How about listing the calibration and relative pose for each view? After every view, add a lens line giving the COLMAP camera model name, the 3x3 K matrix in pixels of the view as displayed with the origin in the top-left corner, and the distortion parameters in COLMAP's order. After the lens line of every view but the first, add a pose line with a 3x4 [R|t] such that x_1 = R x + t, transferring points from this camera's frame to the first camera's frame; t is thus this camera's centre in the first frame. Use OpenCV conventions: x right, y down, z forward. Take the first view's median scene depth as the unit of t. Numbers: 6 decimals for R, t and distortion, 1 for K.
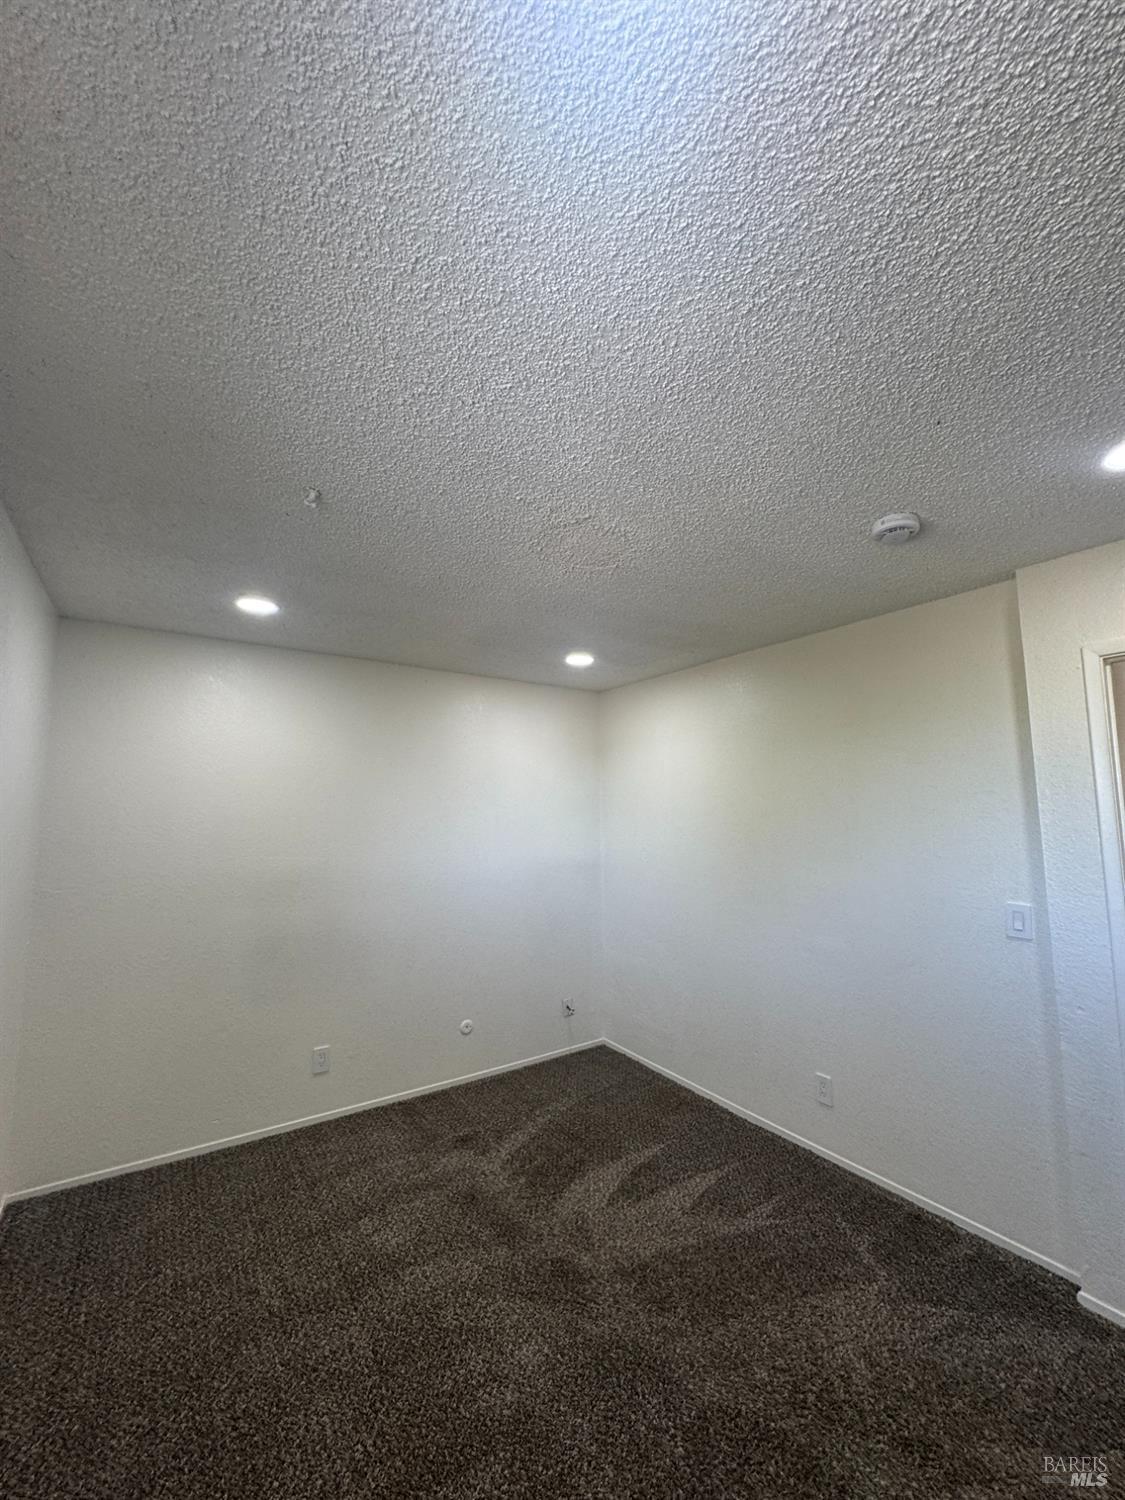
lens RADIAL K [[599.0, 0, 554.5], [0, 599.0, 752.1], [0, 0, 1]] dist [0.002662, 0.000942]
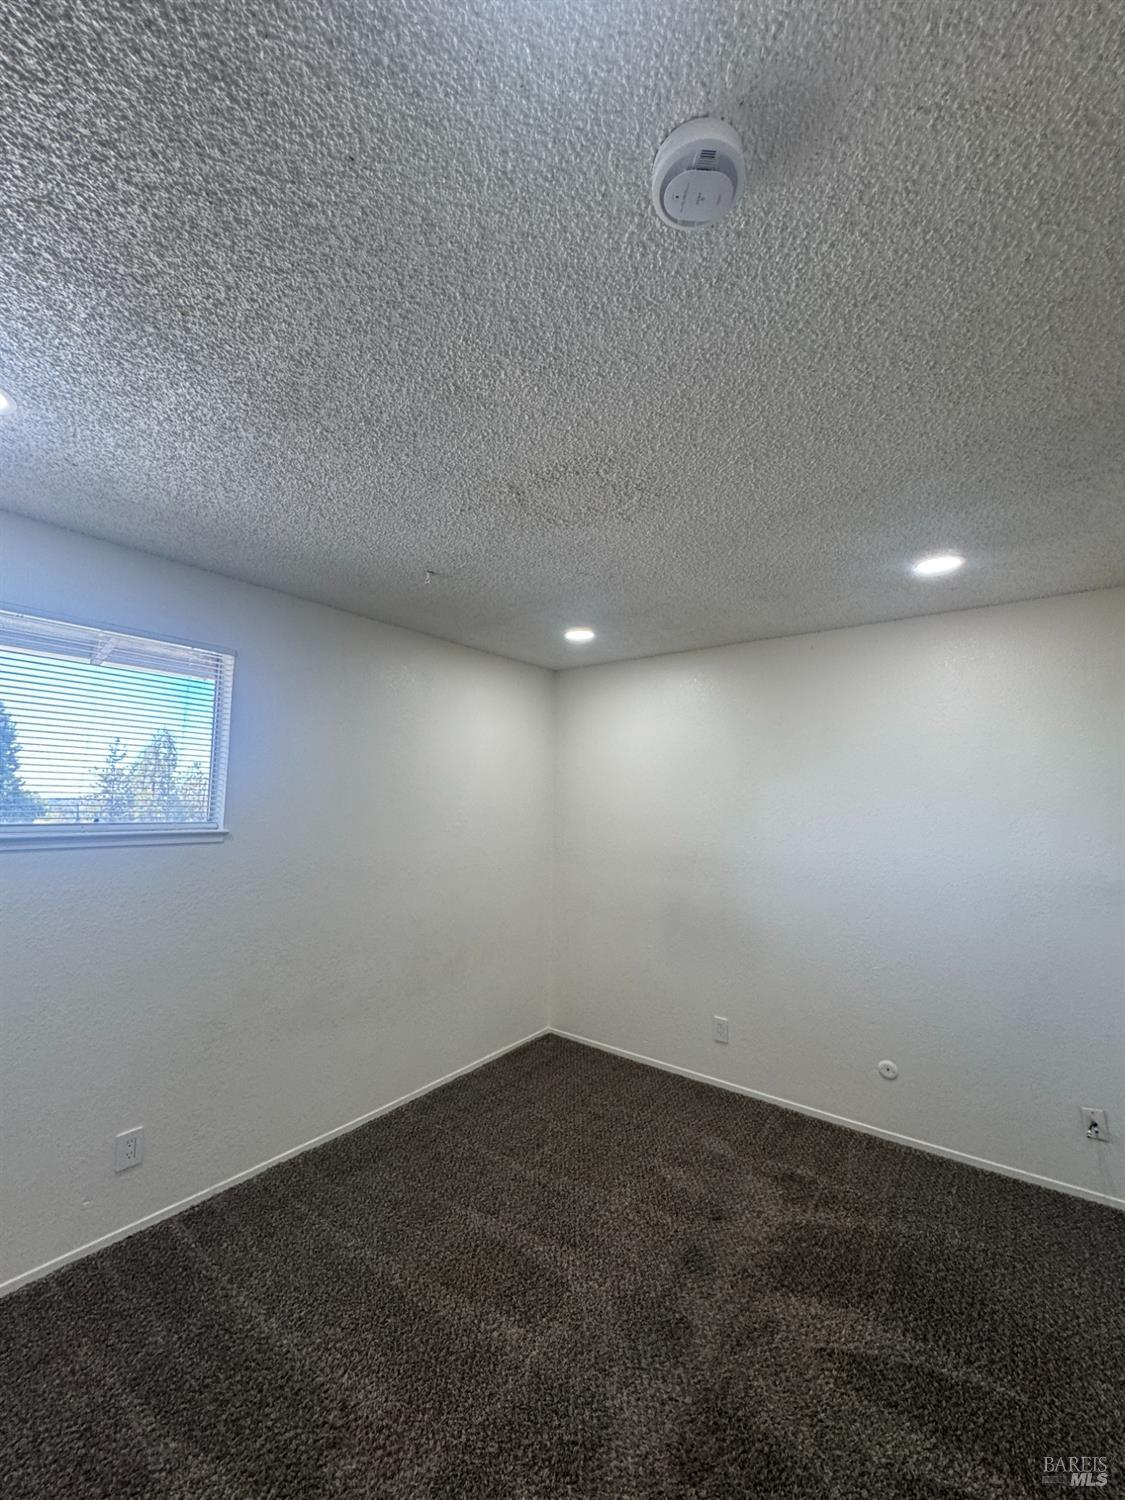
lens RADIAL K [[599.0, 0, 555.4], [0, 599.0, 748.5], [0, 0, 1]] dist [0.002662, 0.000942]
pose [[0.327944, -0.069853, -0.942111, 0.551445], [0.098247, 0.994377, -0.039529, 0.030813], [0.939575, -0.079597, 0.332962, 0.411831]]
